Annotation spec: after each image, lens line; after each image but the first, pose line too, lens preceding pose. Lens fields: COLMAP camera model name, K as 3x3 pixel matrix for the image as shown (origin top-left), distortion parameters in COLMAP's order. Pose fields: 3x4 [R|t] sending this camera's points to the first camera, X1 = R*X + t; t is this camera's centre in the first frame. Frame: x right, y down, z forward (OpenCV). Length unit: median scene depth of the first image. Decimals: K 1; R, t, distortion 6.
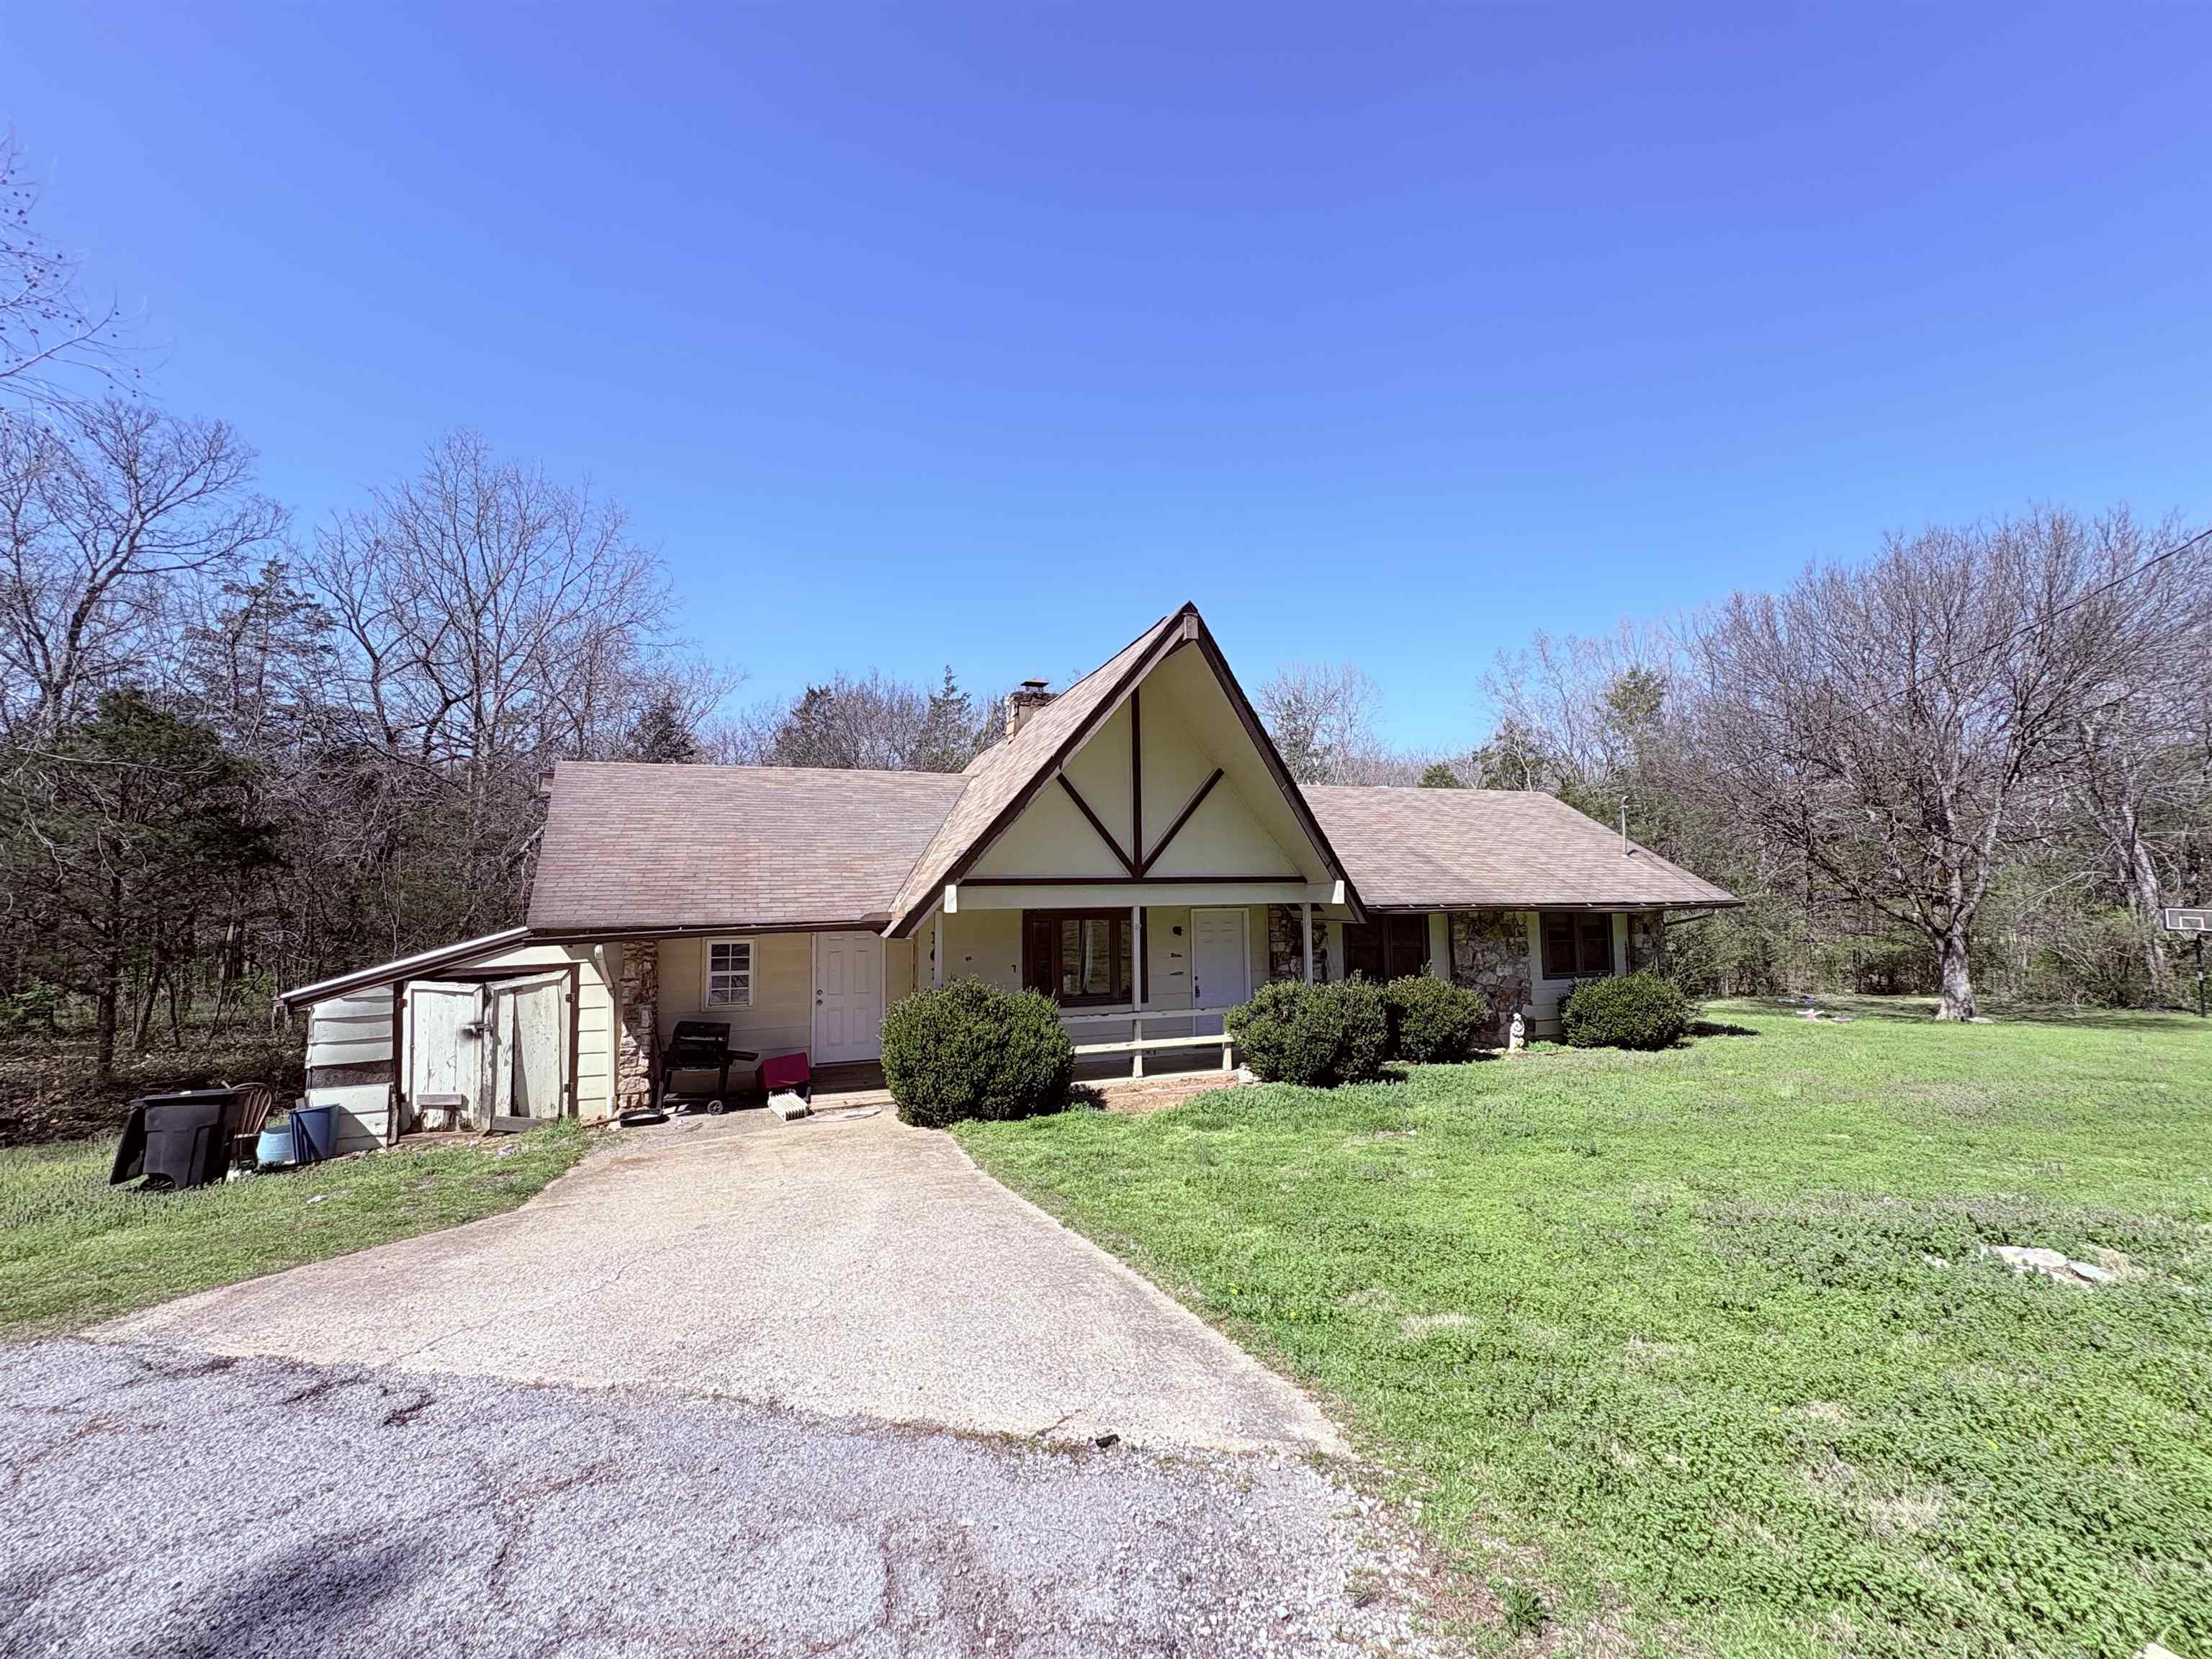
lens RADIAL K [[884.0, 0, 1104.5], [0, 884.0, 828.2], [0, 0, 1]] dist [0.001084, 0.000335]
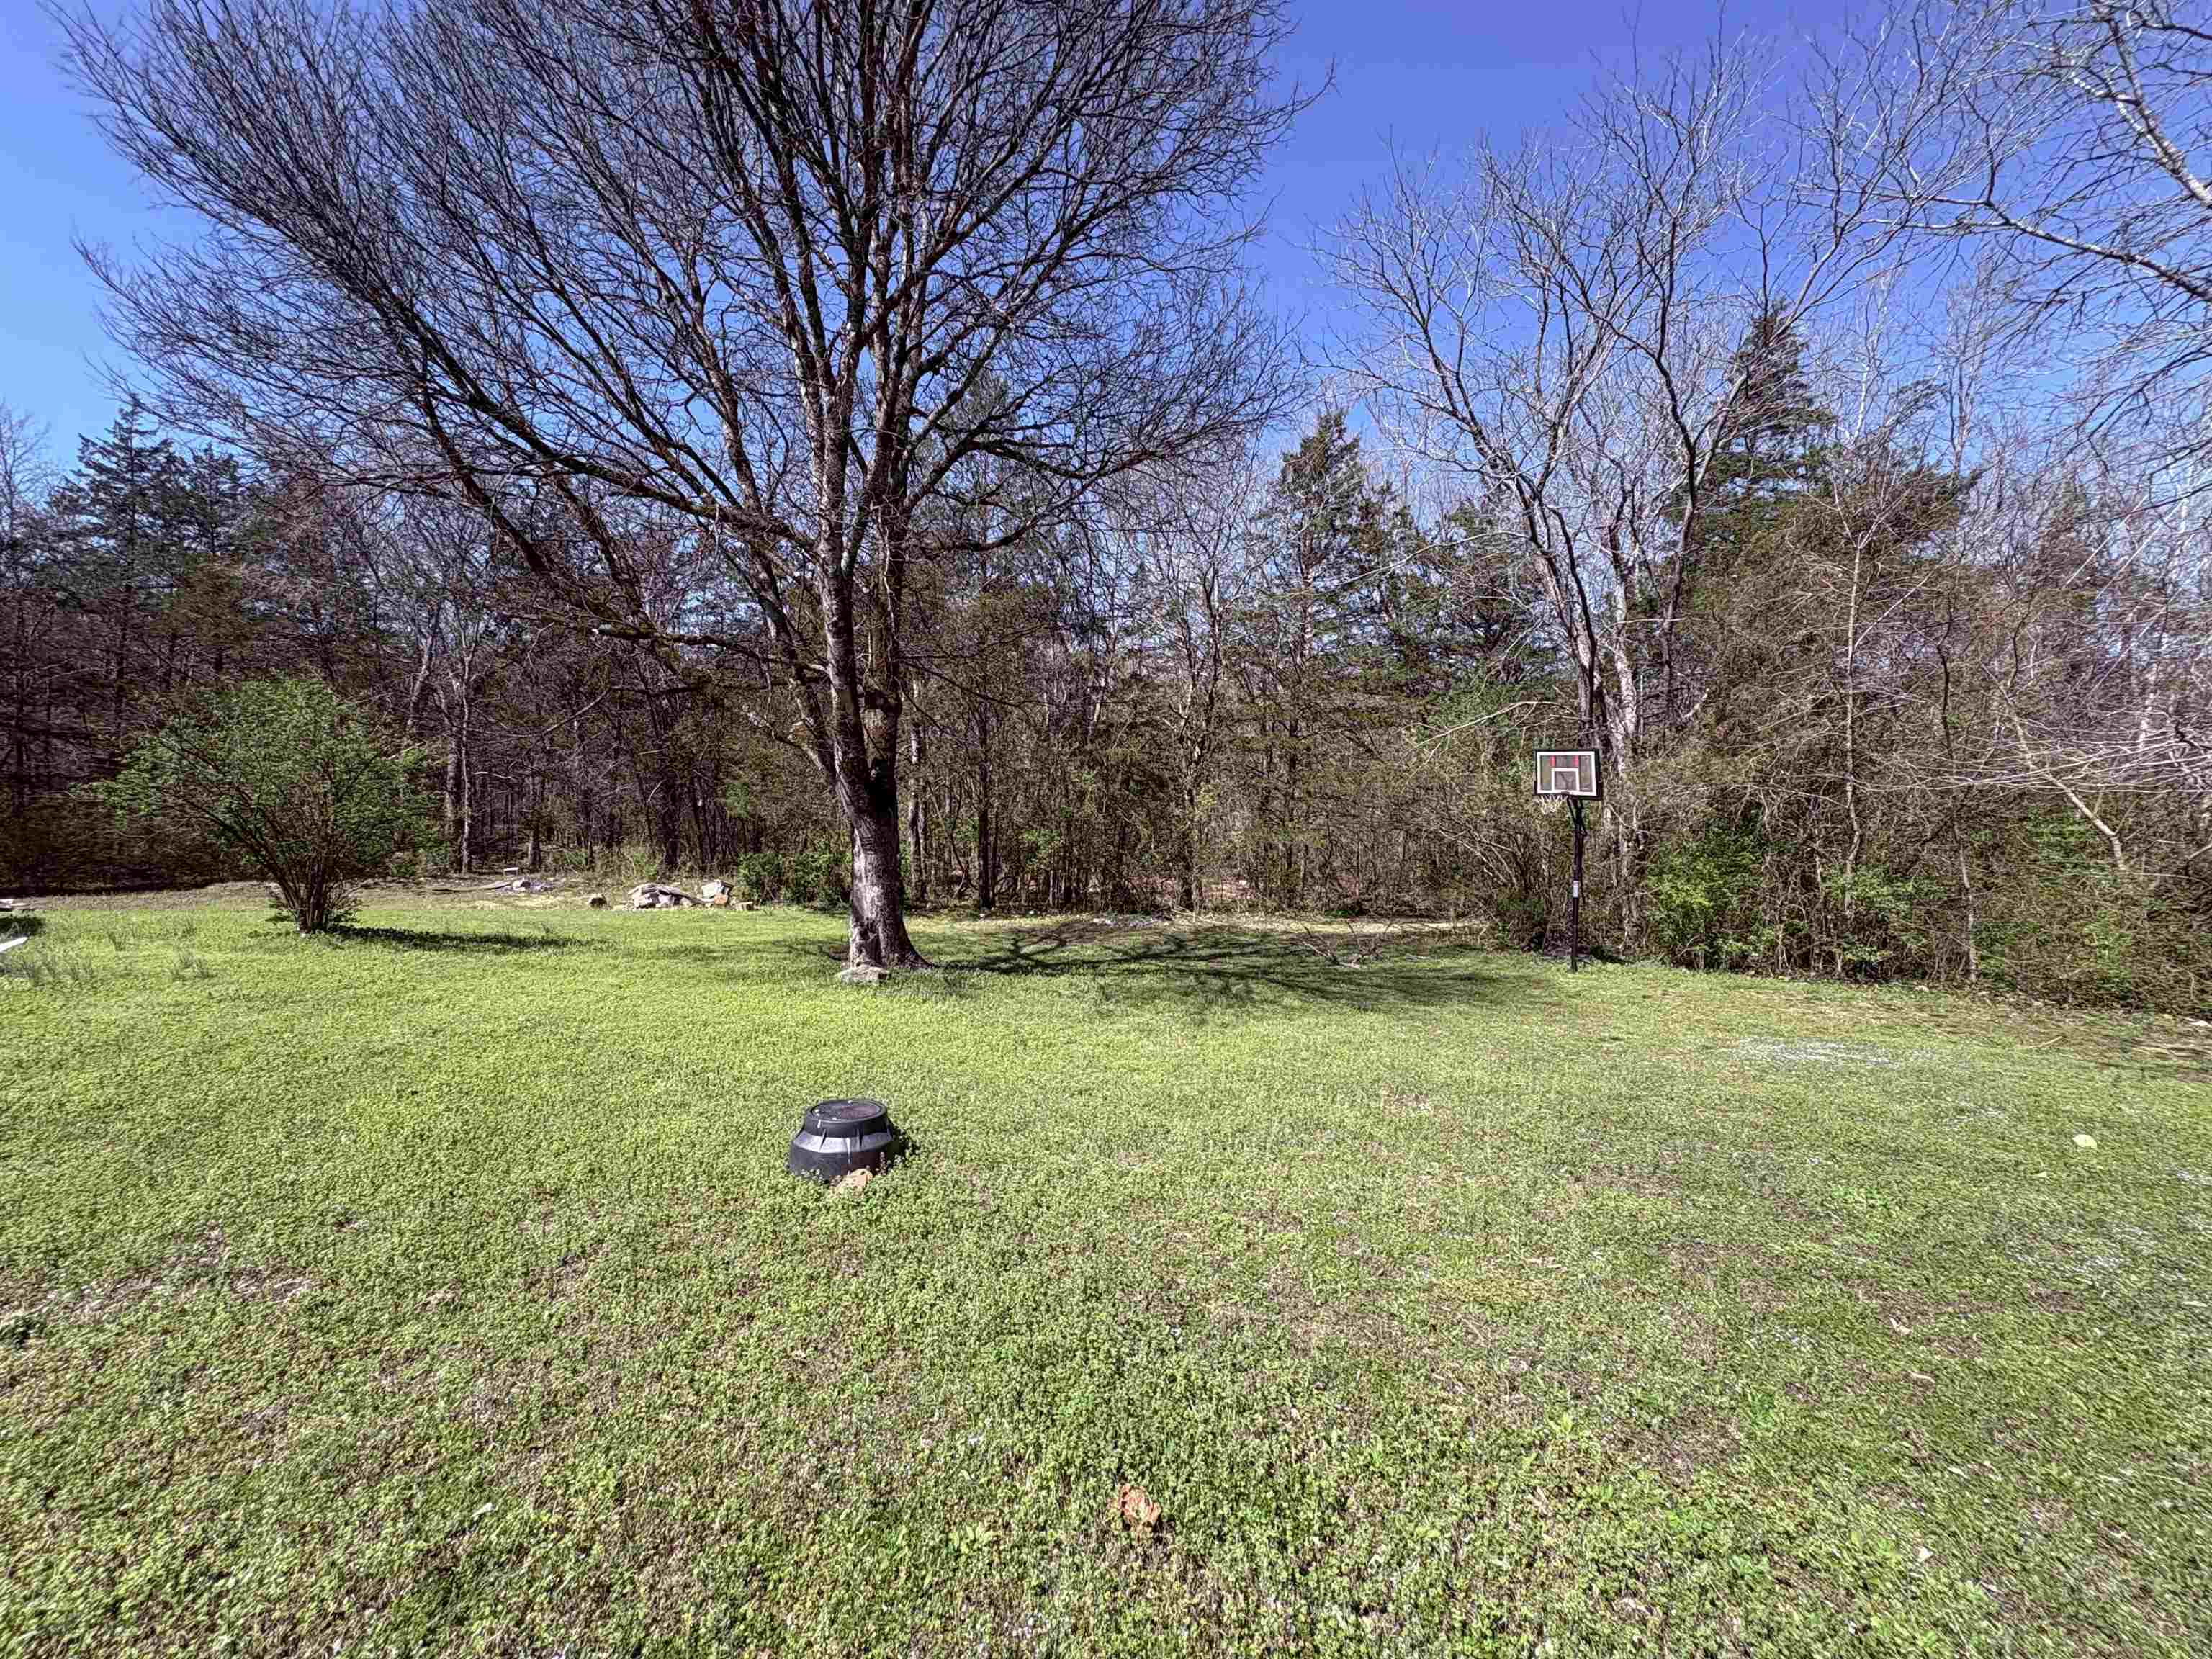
lens RADIAL K [[884.0, 0, 1104.5], [0, 884.0, 828.2], [0, 0, 1]] dist [0.001084, 0.000335]
pose [[0.999550, 0.027758, 0.011399, 2.377738], [-0.028744, 0.994752, 0.098192, 0.228204], [-0.008614, -0.098475, 0.995102, 1.281585]]
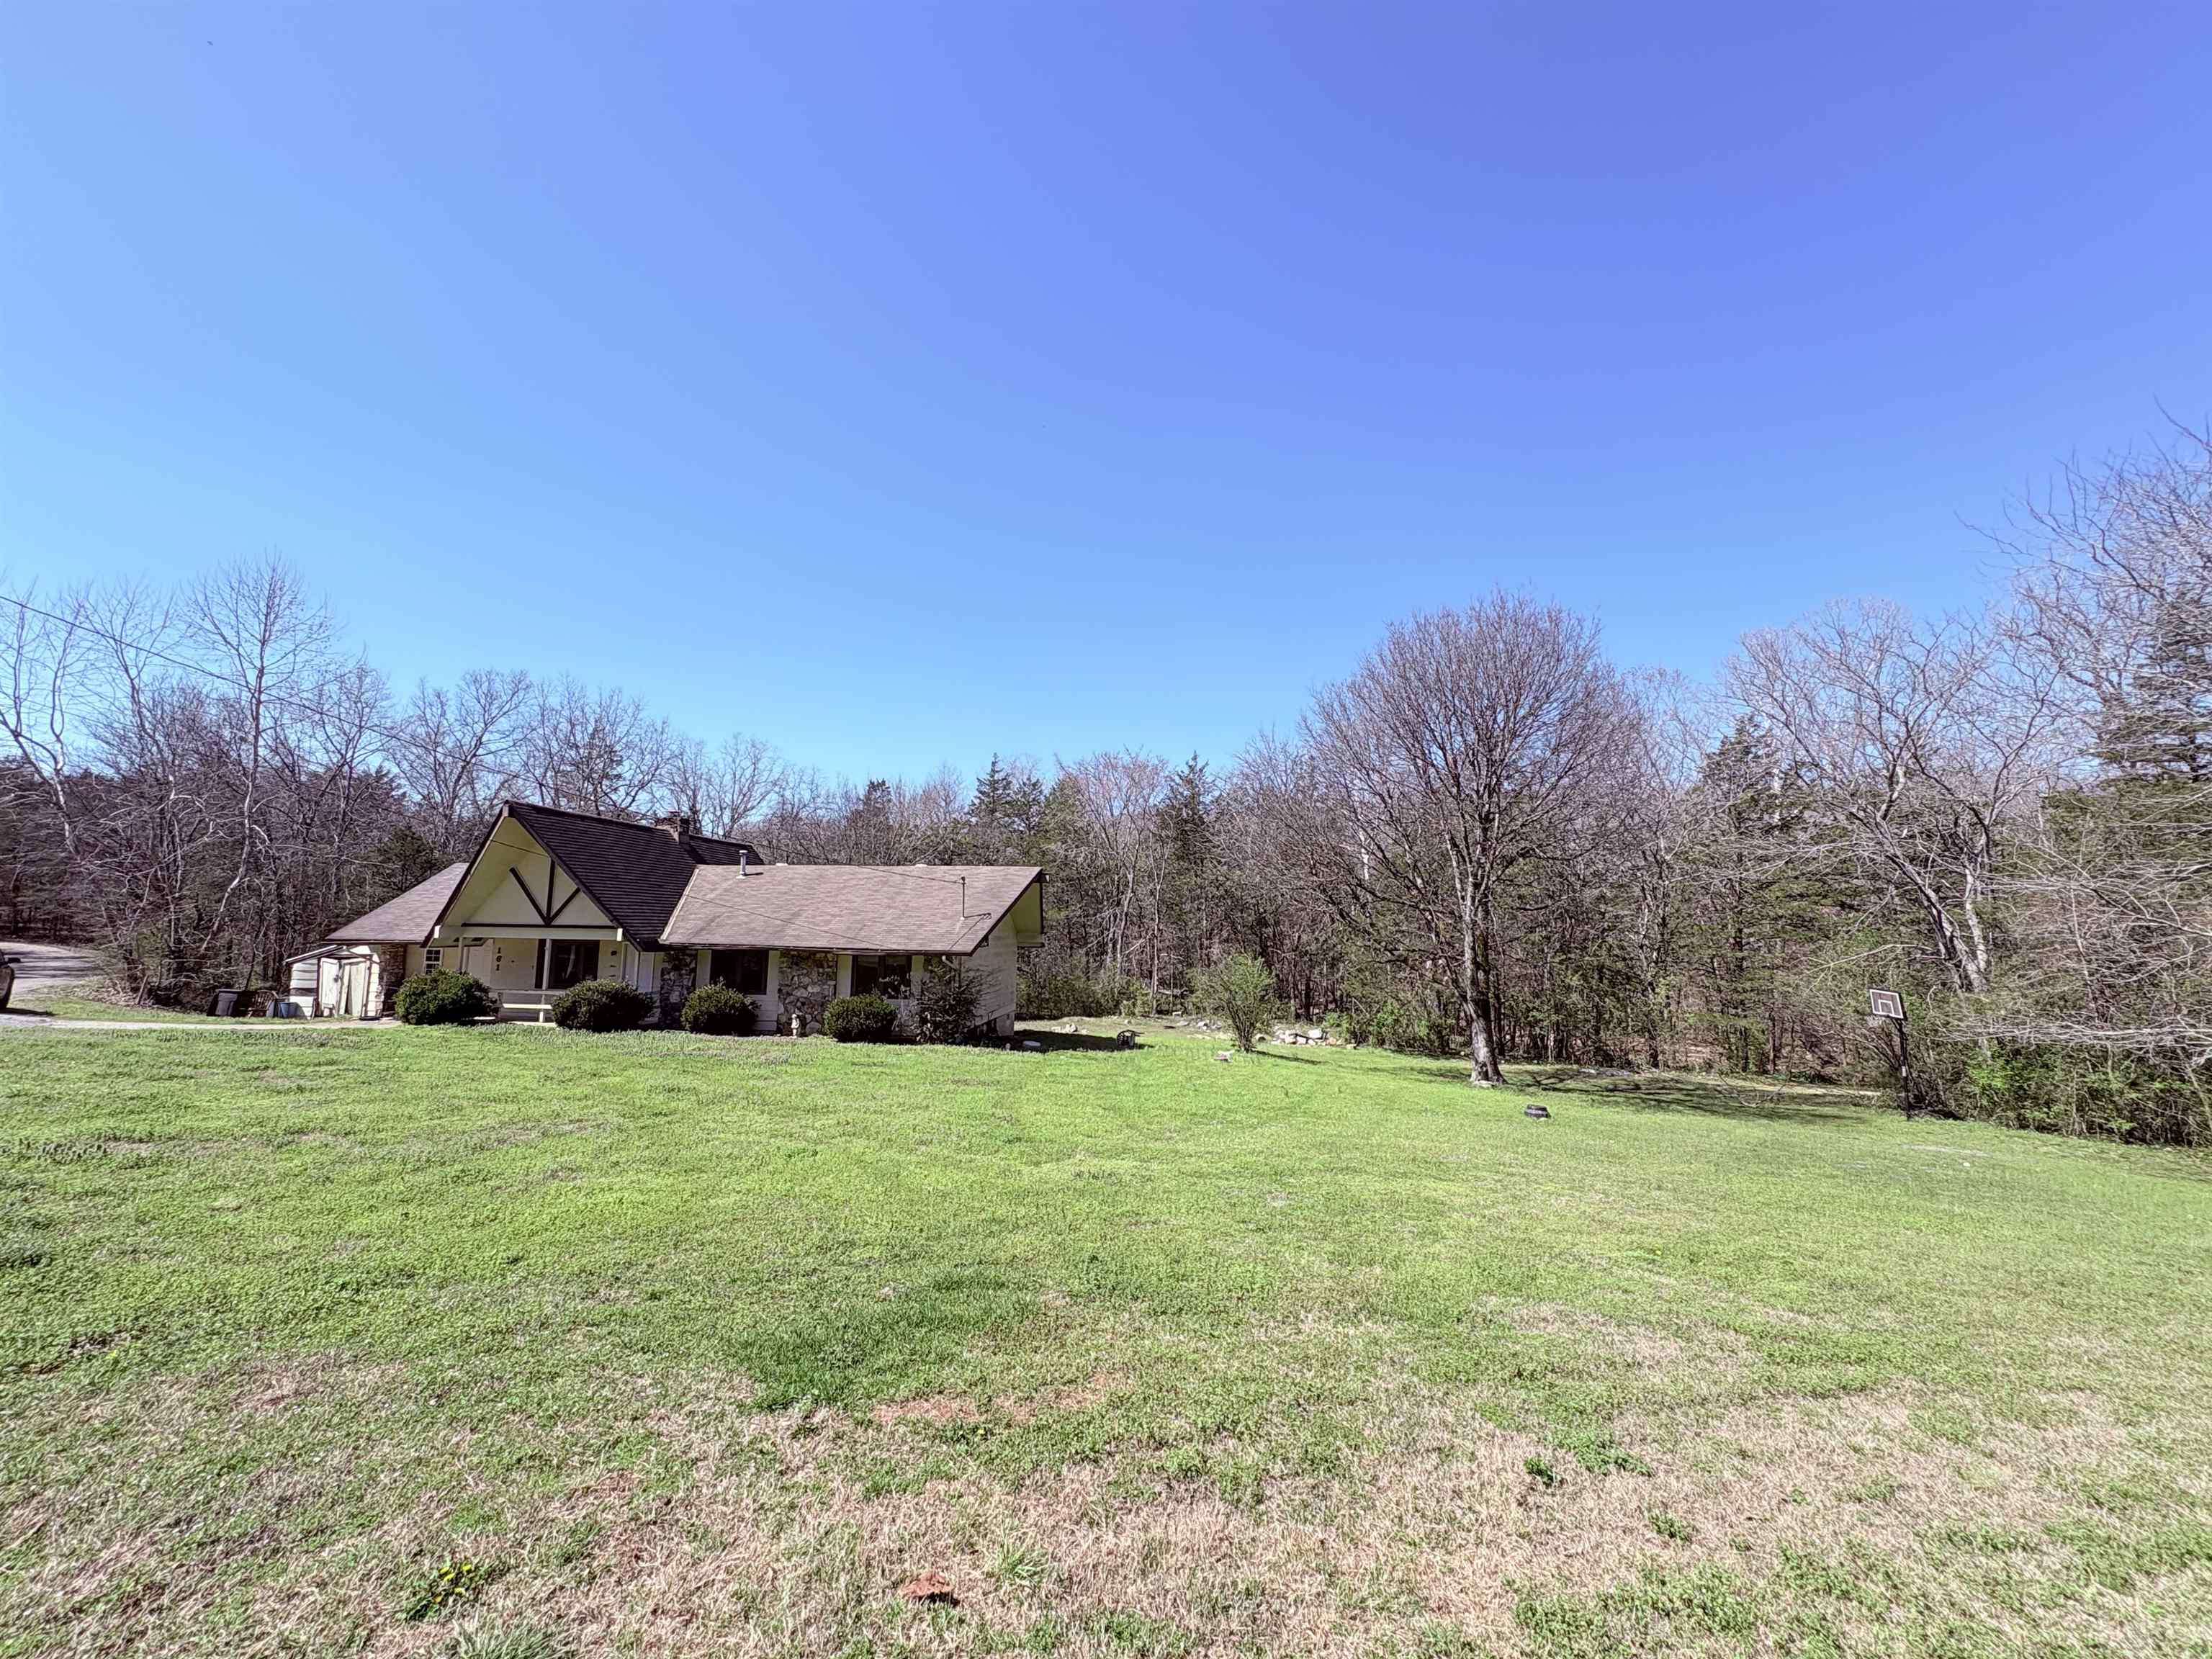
lens RADIAL K [[884.0, 0, 1104.5], [0, 884.0, 828.2], [0, 0, 1]] dist [0.001084, 0.000335]
pose [[0.889656, -0.024620, -0.455968, 2.328699], [0.004823, 0.998996, -0.044531, -0.075091], [0.456607, 0.037418, 0.888882, -0.255061]]
